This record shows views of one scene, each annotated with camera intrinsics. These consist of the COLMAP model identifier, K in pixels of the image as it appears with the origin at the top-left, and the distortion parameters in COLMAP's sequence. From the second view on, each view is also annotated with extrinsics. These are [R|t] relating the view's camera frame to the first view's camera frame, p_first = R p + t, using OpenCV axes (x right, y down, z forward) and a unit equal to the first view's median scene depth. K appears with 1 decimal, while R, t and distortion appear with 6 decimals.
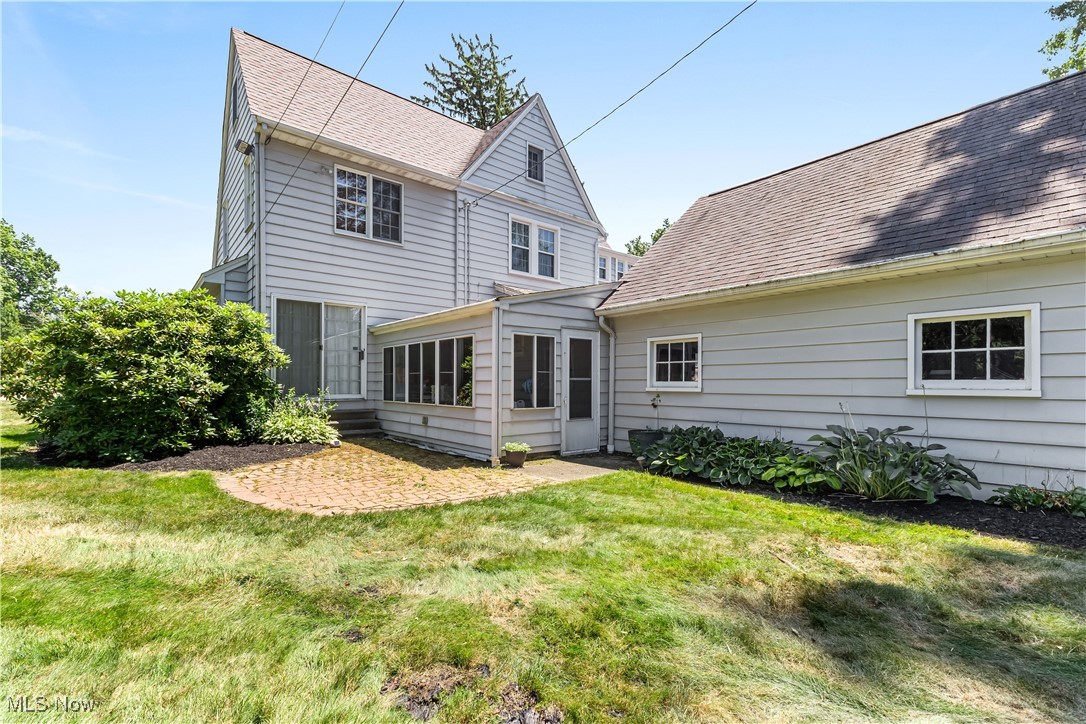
lens RADIAL K [[474.7, 0, 546.0], [0, 474.7, 385.9], [0, 0, 1]] dist [0.003277, -0.000692]
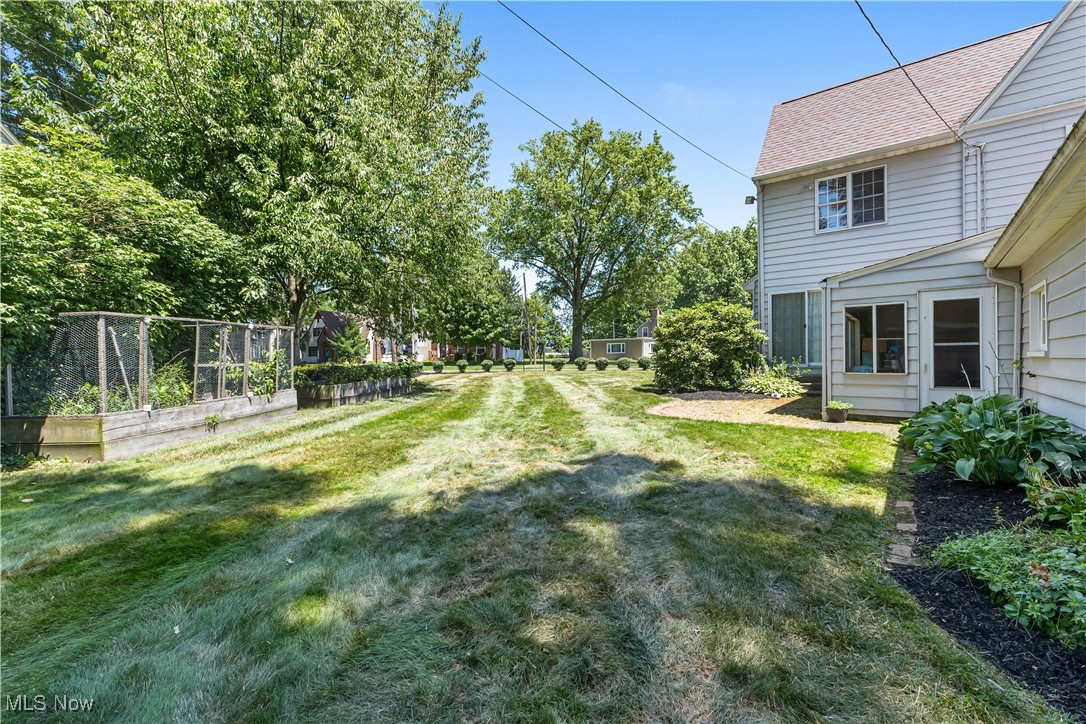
lens RADIAL K [[474.7, 0, 546.0], [0, 474.7, 359.6], [0, 0, 1]] dist [0.003277, -0.000692]
pose [[0.197653, -0.003954, -0.980264, 0.821662], [0.002282, 0.999991, -0.003574, 0.017398], [0.980269, -0.001531, 0.197661, 0.061500]]
